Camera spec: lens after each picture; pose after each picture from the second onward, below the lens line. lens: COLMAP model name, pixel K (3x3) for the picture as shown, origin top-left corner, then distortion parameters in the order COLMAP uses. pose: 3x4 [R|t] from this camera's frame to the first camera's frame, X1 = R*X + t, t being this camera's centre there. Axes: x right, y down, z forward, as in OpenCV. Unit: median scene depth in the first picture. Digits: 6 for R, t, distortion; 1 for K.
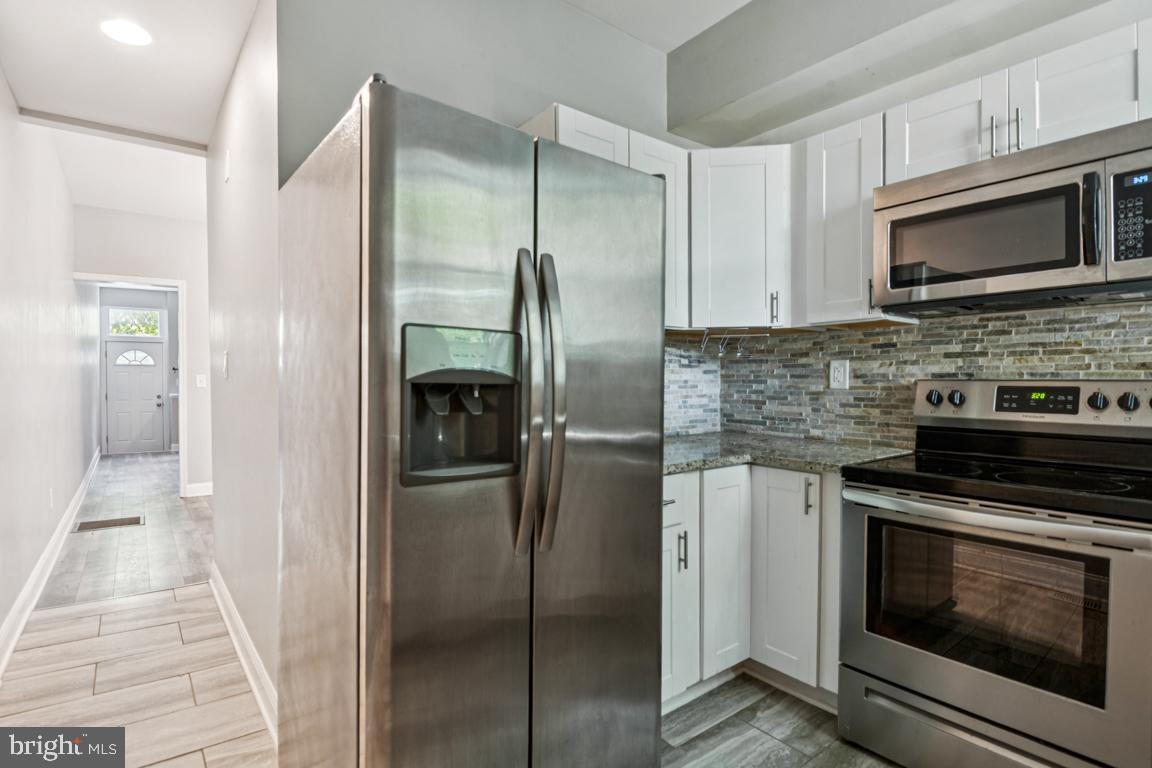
lens RADIAL K [[571.9, 0, 576.0], [0, 571.9, 384.0], [0, 0, 1]] dist [-0.015945, -0.000379]
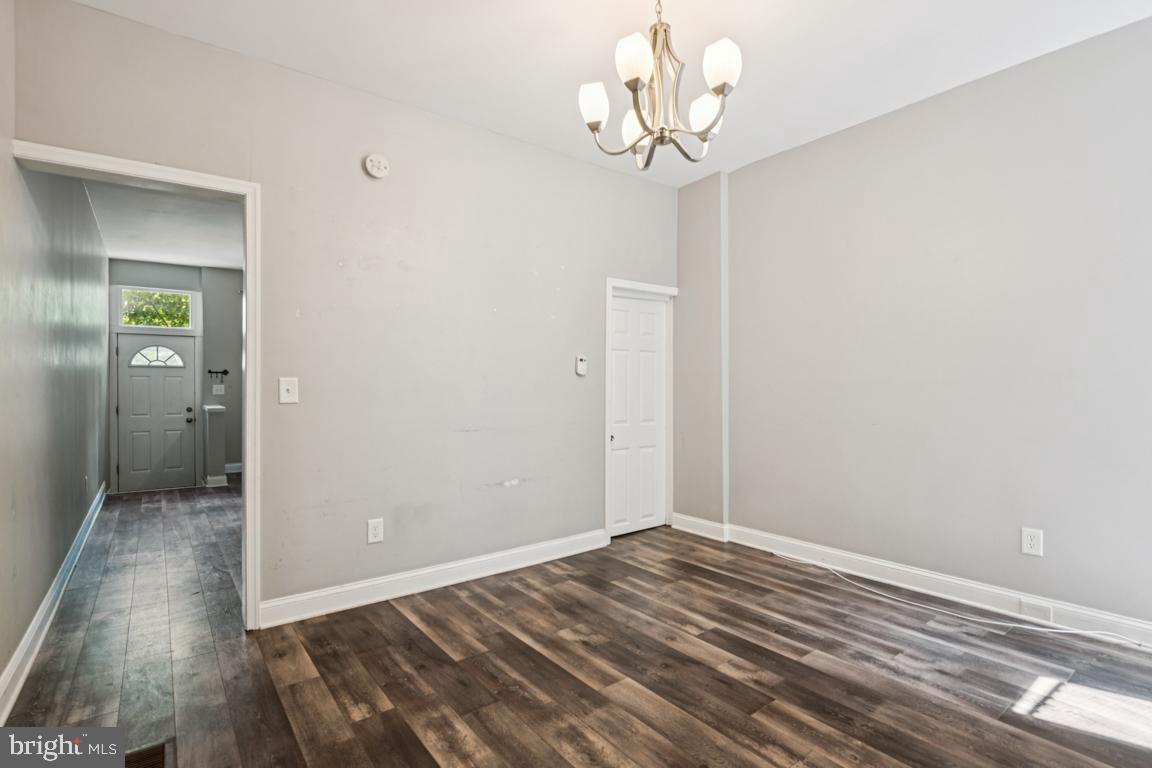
lens RADIAL K [[546.0, 0, 576.0], [0, 546.0, 384.0], [0, 0, 1]] dist [0.001283, -0.009816]
pose [[0.999965, -0.001969, -0.008075, -0.404821], [0.001890, 0.999950, -0.009792, -0.005135], [0.008093, 0.009776, 0.999919, 0.525293]]
